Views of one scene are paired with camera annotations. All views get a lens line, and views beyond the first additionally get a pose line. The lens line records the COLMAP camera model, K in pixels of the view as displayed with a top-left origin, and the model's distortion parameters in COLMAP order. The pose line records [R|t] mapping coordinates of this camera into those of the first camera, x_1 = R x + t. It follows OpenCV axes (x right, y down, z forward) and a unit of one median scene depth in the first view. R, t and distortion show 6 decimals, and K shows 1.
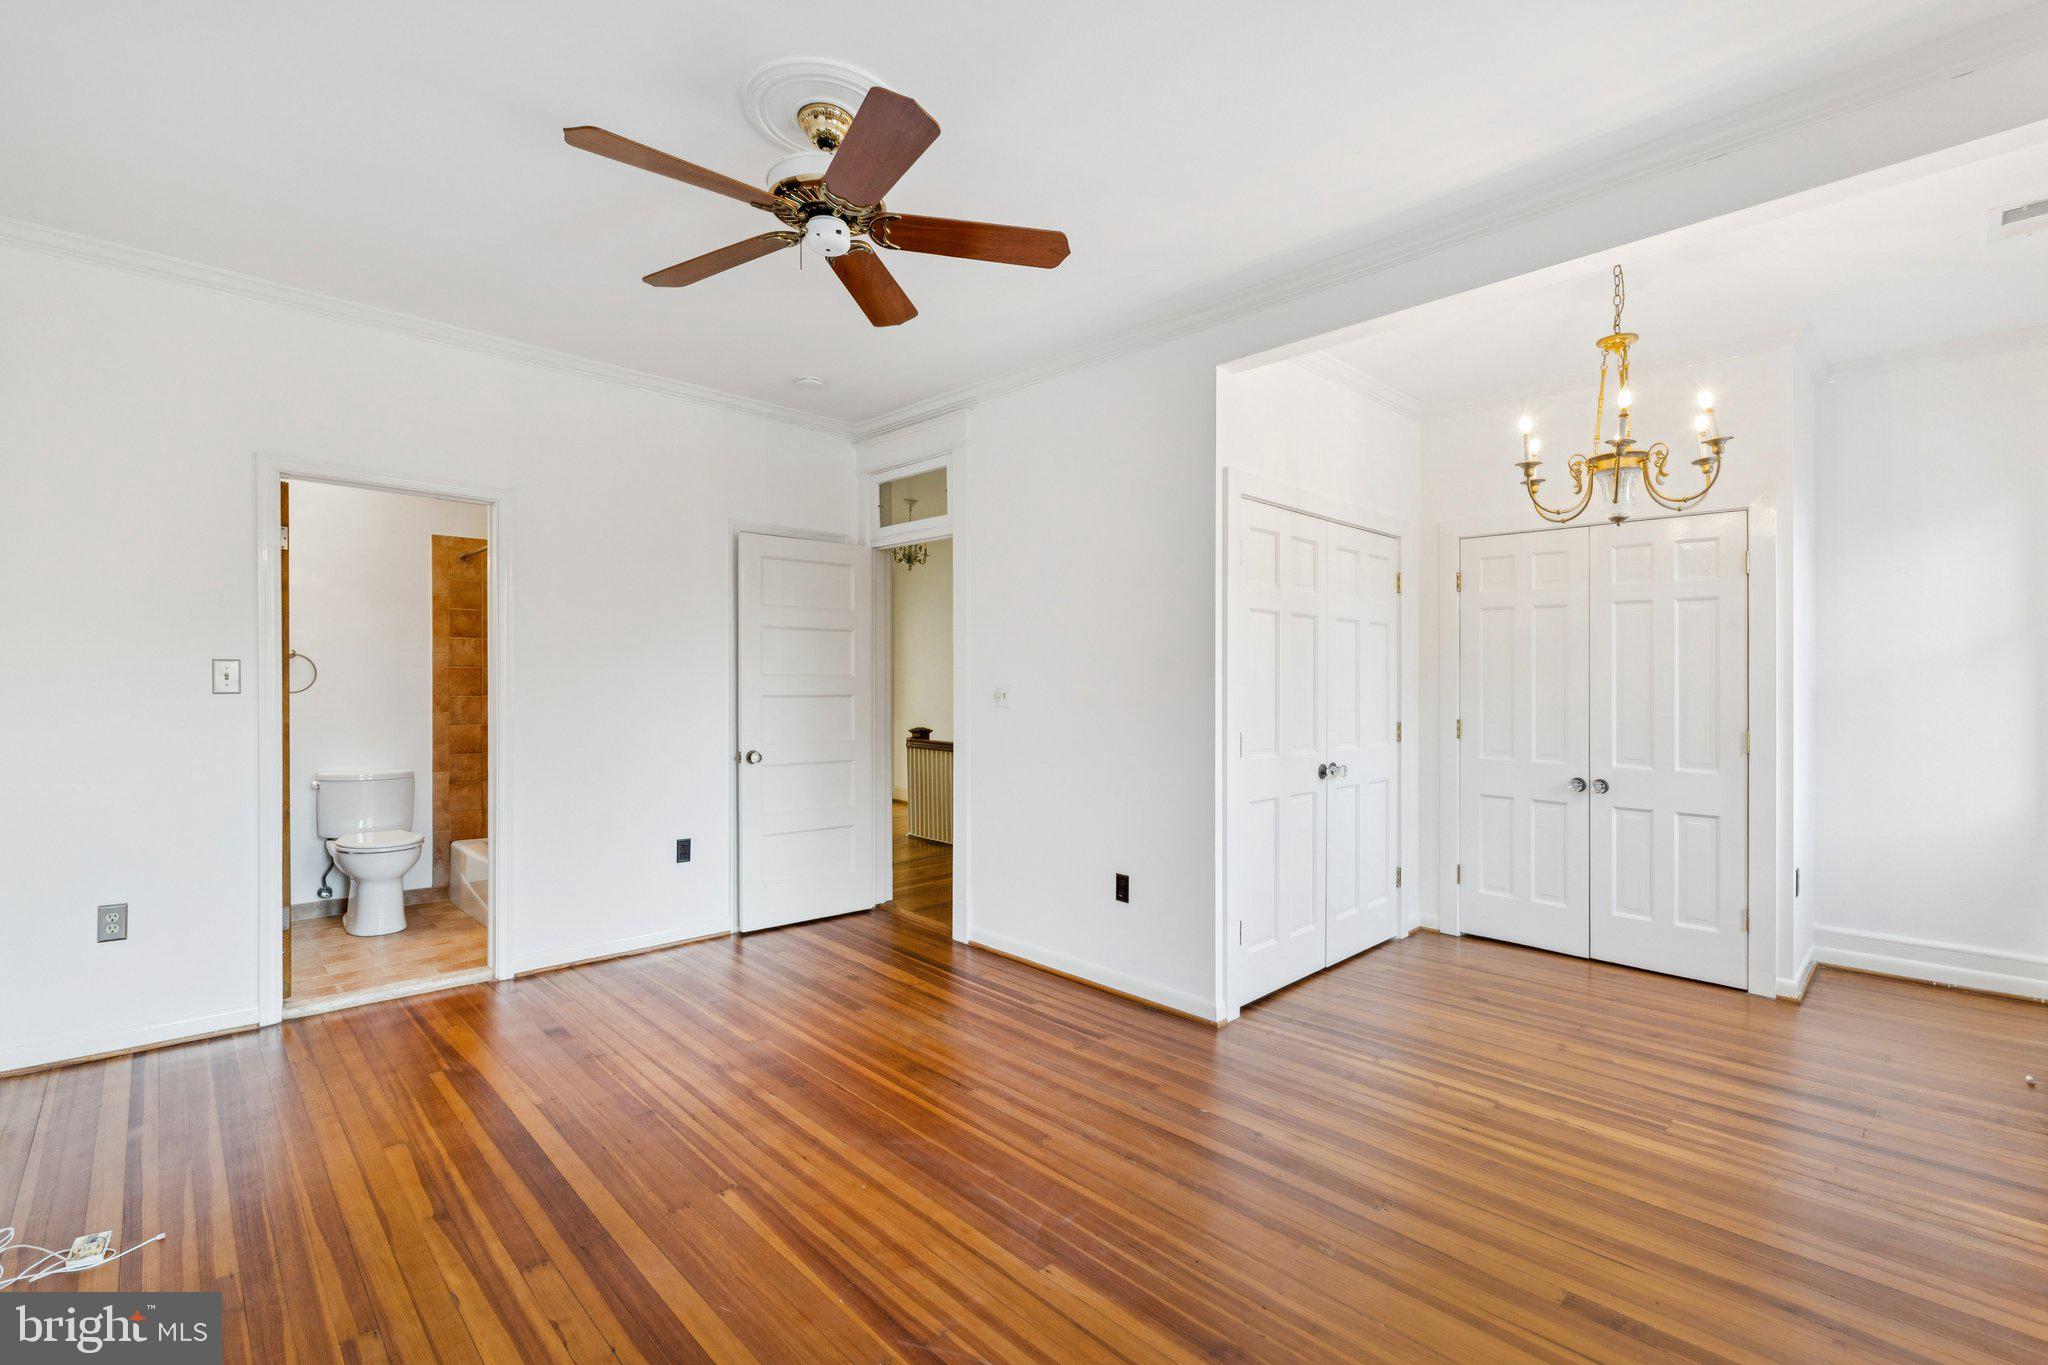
lens RADIAL K [[889.4, 0, 1014.8], [0, 889.4, 671.1], [0, 0, 1]] dist [-0.004748, 0.000662]
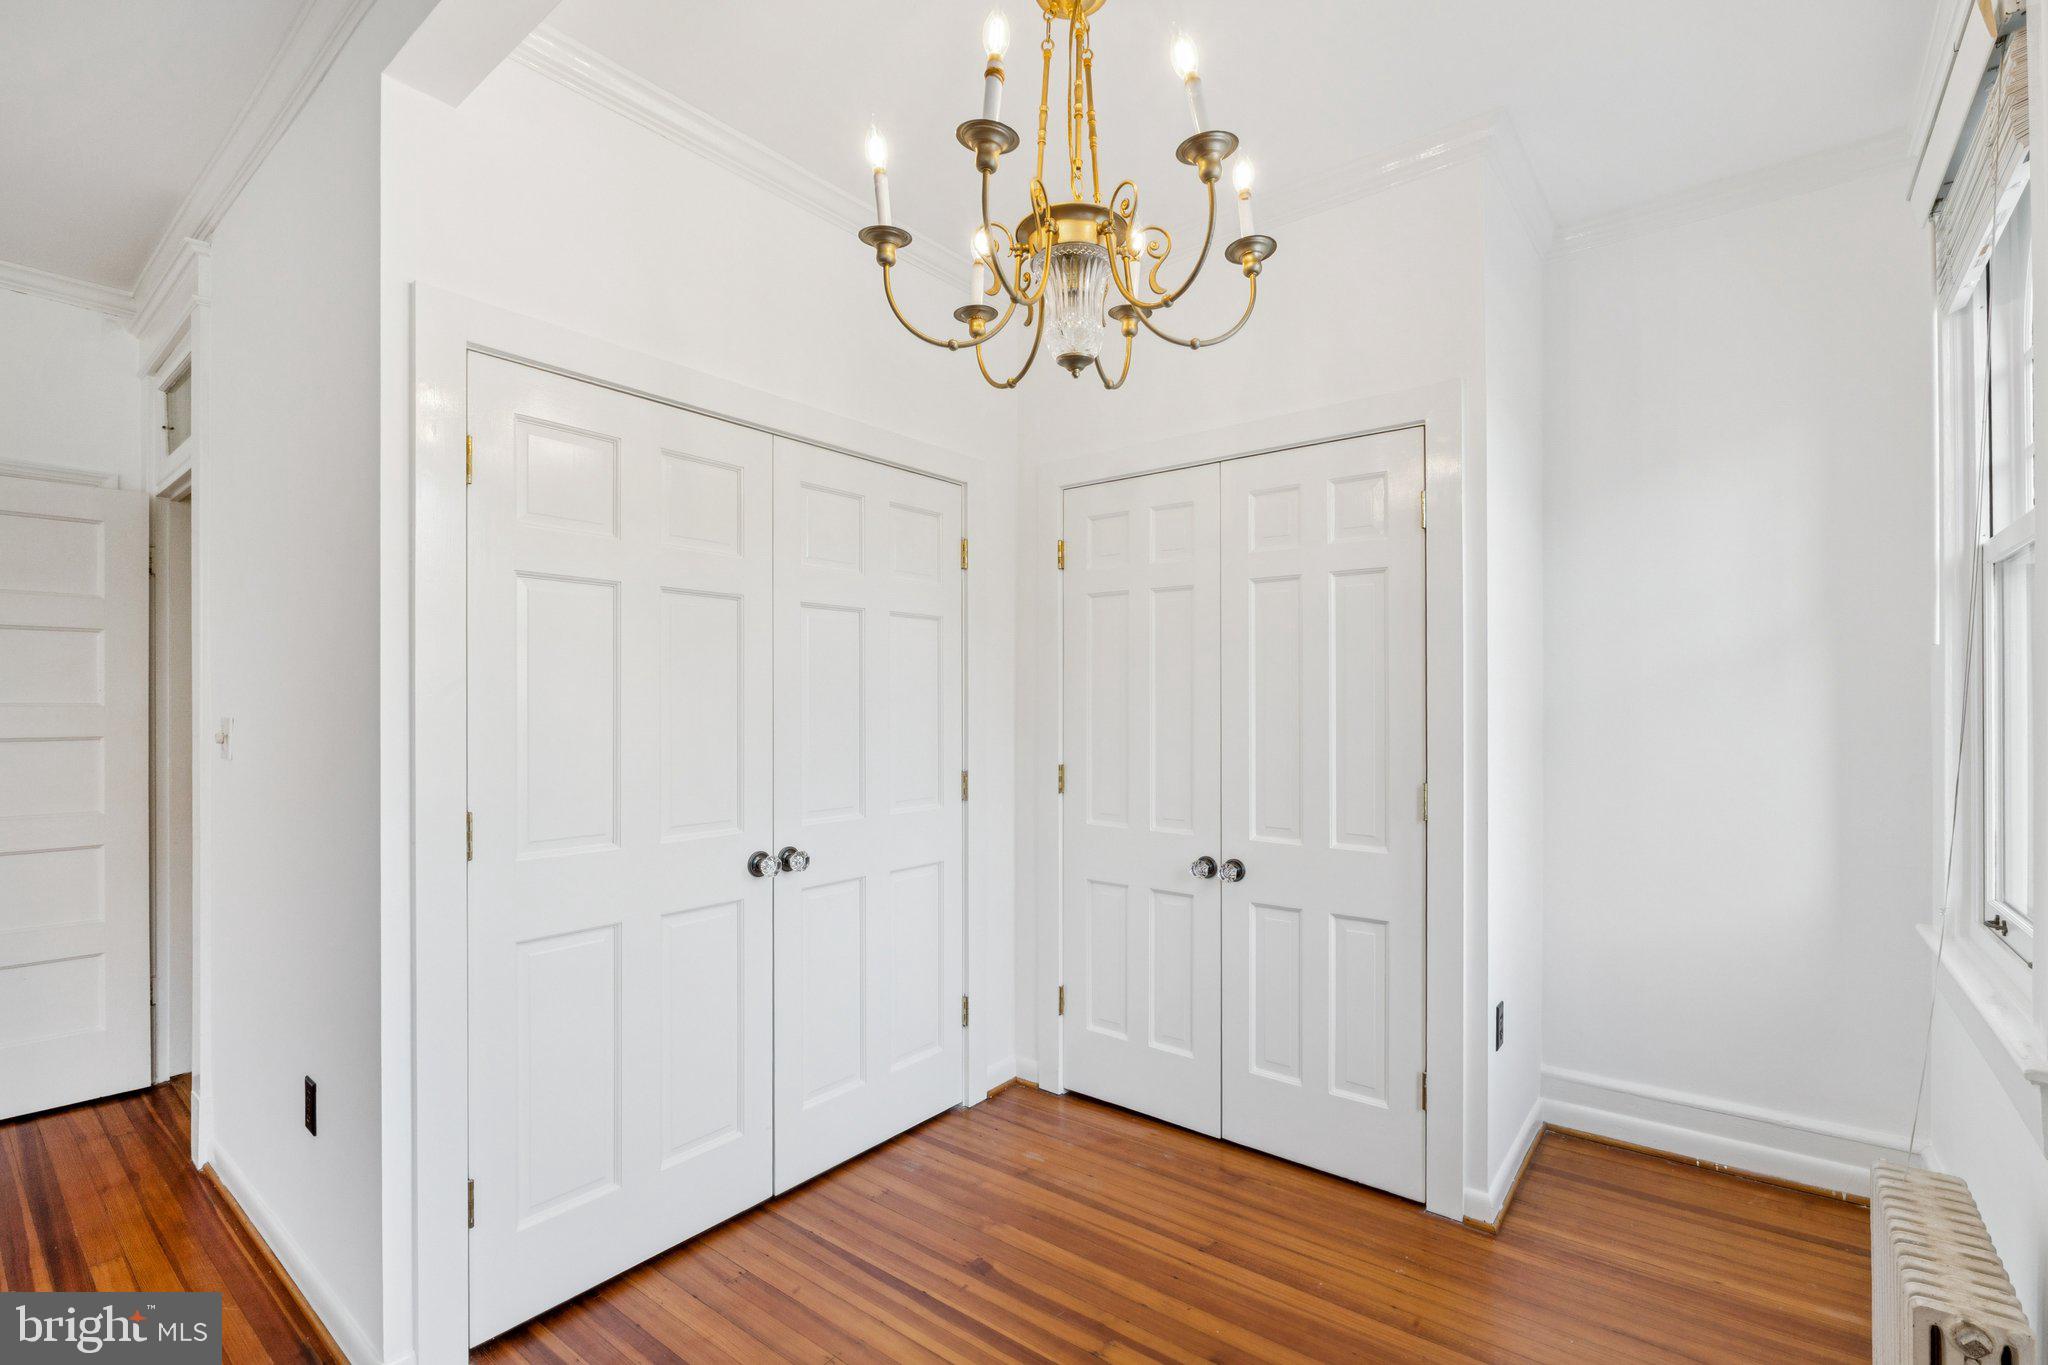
lens RADIAL K [[889.4, 0, 1034.4], [0, 889.4, 703.5], [0, 0, 1]] dist [-0.004748, 0.000662]
pose [[0.990824, -0.008217, 0.134907, 0.434922], [0.007271, 0.999945, 0.007500, 0.004350], [-0.134961, -0.006451, 0.990830, 0.390015]]
